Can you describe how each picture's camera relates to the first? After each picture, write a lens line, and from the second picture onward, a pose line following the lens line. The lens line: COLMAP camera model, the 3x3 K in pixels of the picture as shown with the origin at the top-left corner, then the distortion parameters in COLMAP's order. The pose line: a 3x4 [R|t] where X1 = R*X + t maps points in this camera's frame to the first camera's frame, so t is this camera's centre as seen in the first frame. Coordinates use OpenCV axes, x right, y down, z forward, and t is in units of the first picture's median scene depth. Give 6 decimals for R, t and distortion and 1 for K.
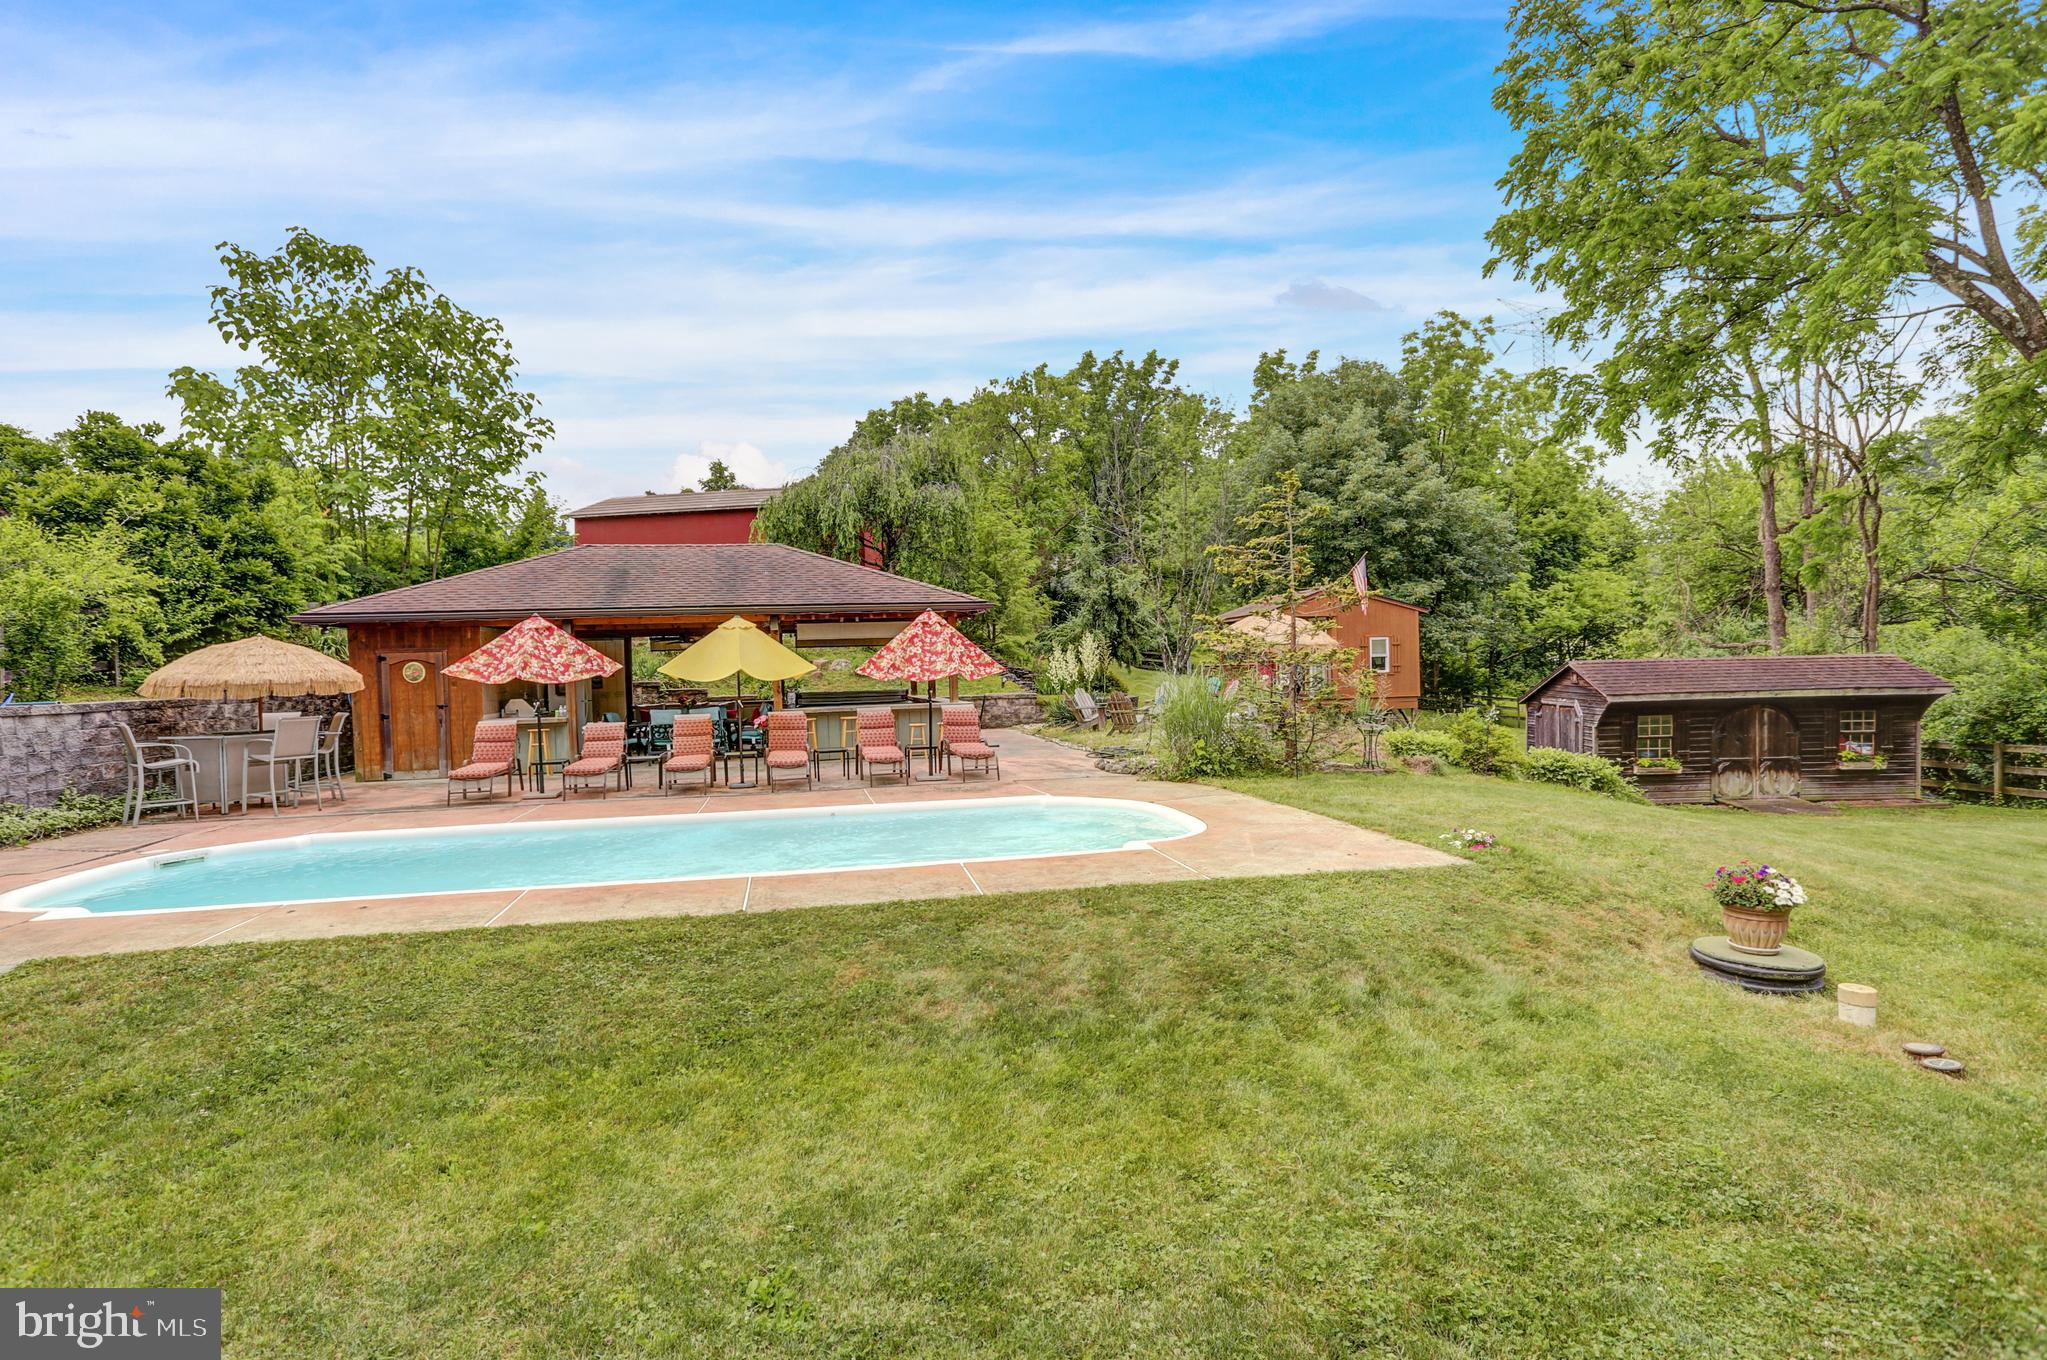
lens RADIAL K [[1052.5, 0, 1023.5], [0, 1052.5, 680.0], [0, 0, 1]] dist [-0.063808, 0.038940]
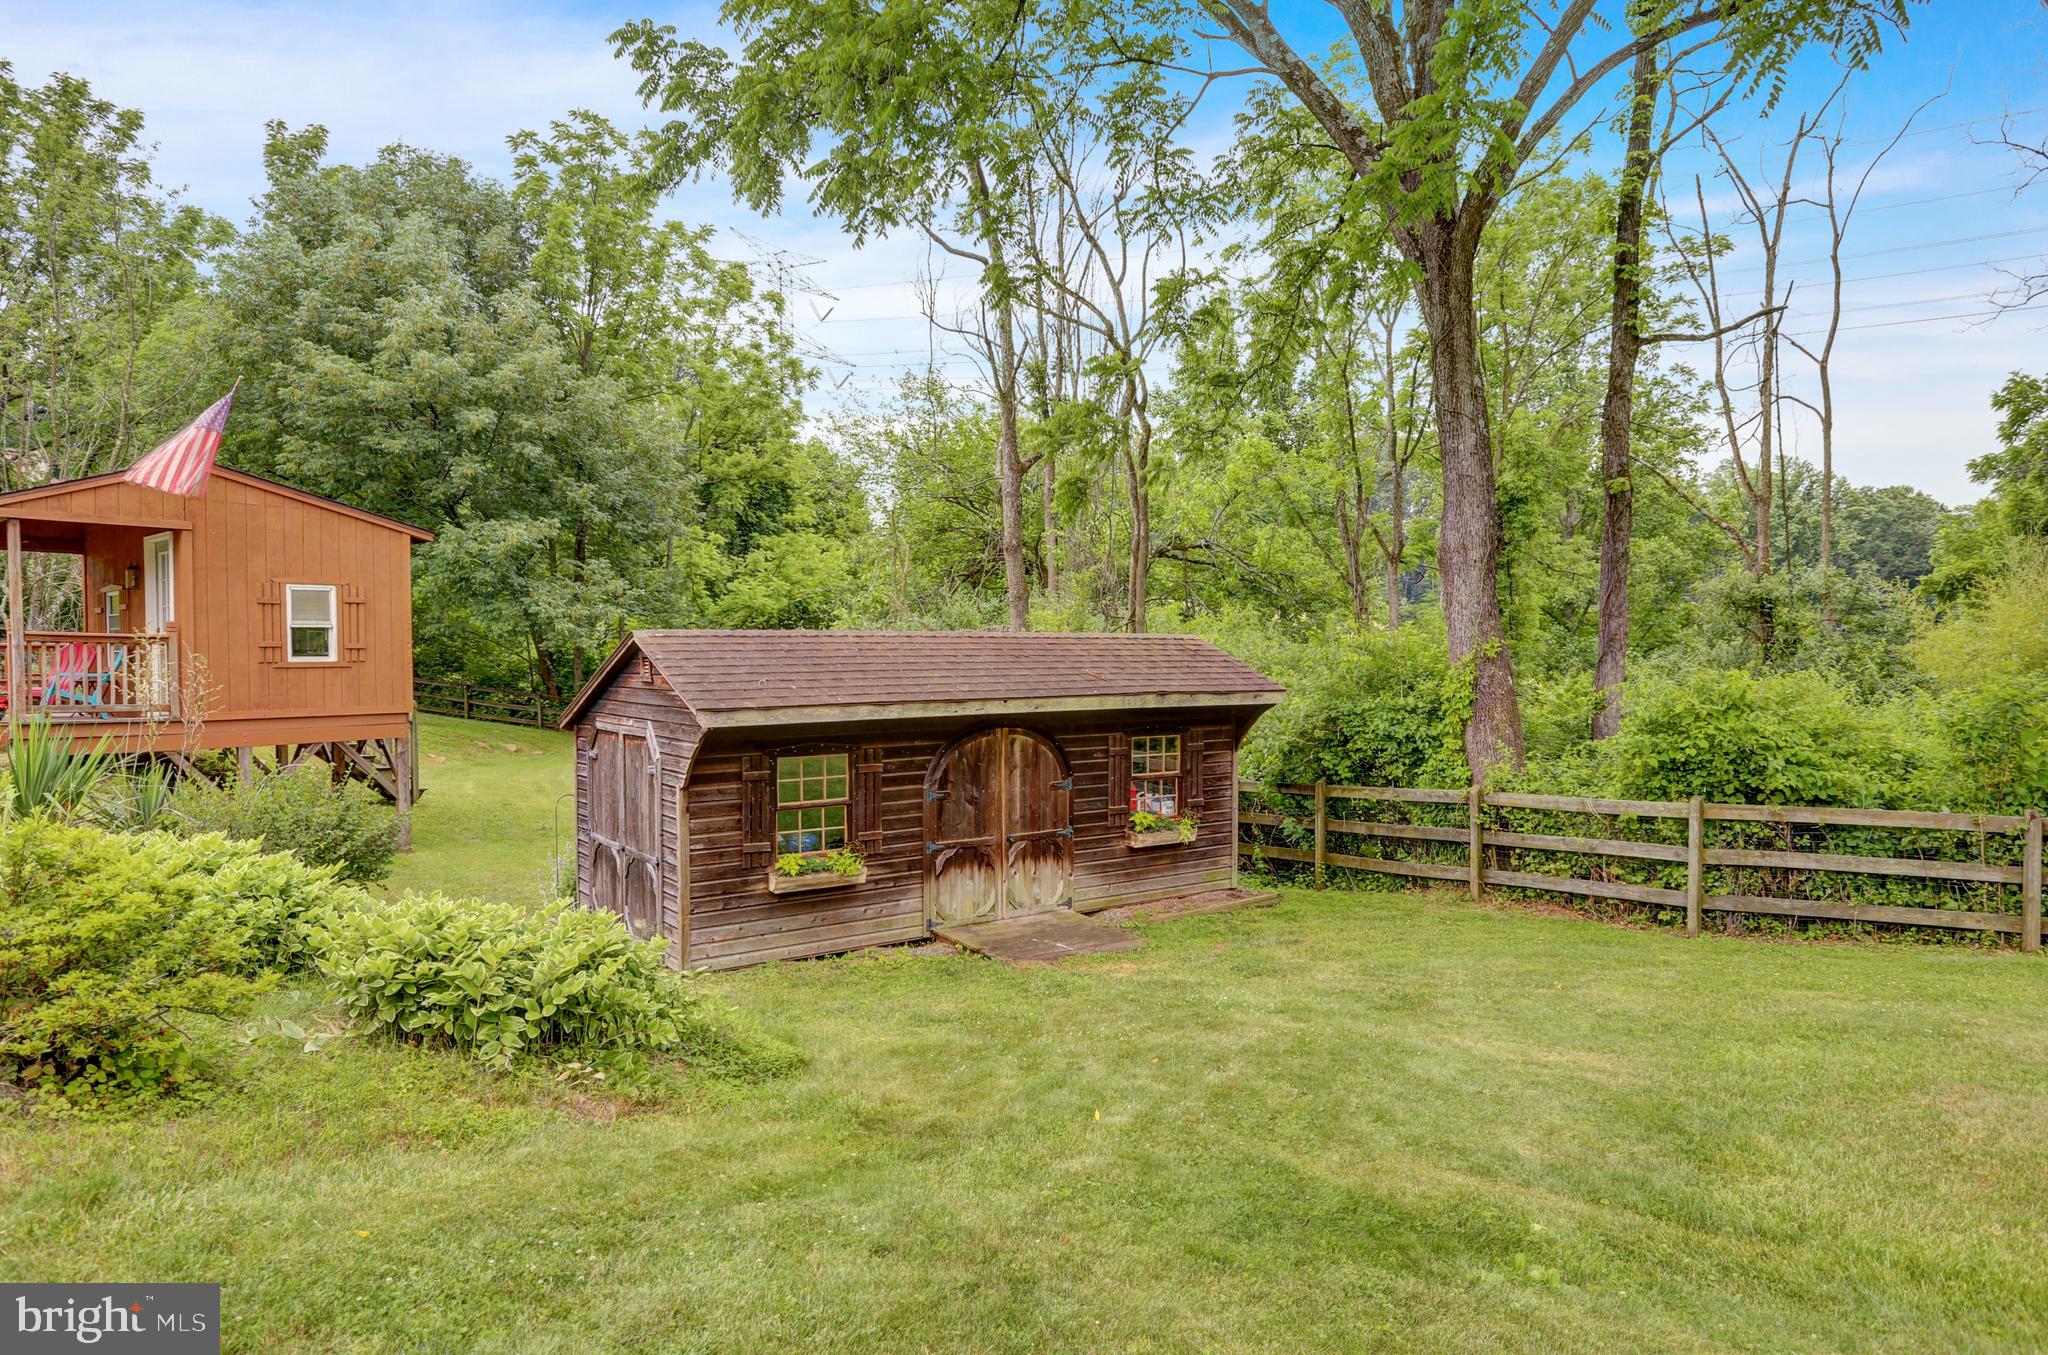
lens RADIAL K [[1307.9, 0, 1024.0], [0, 1307.9, 677.5], [0, 0, 1]] dist [-0.004437, -0.001522]
pose [[0.796614, 0.006911, 0.604449, 0.327059], [-0.002687, 0.999965, -0.007892, 0.004708], [-0.604482, 0.004663, 0.796605, 0.473188]]
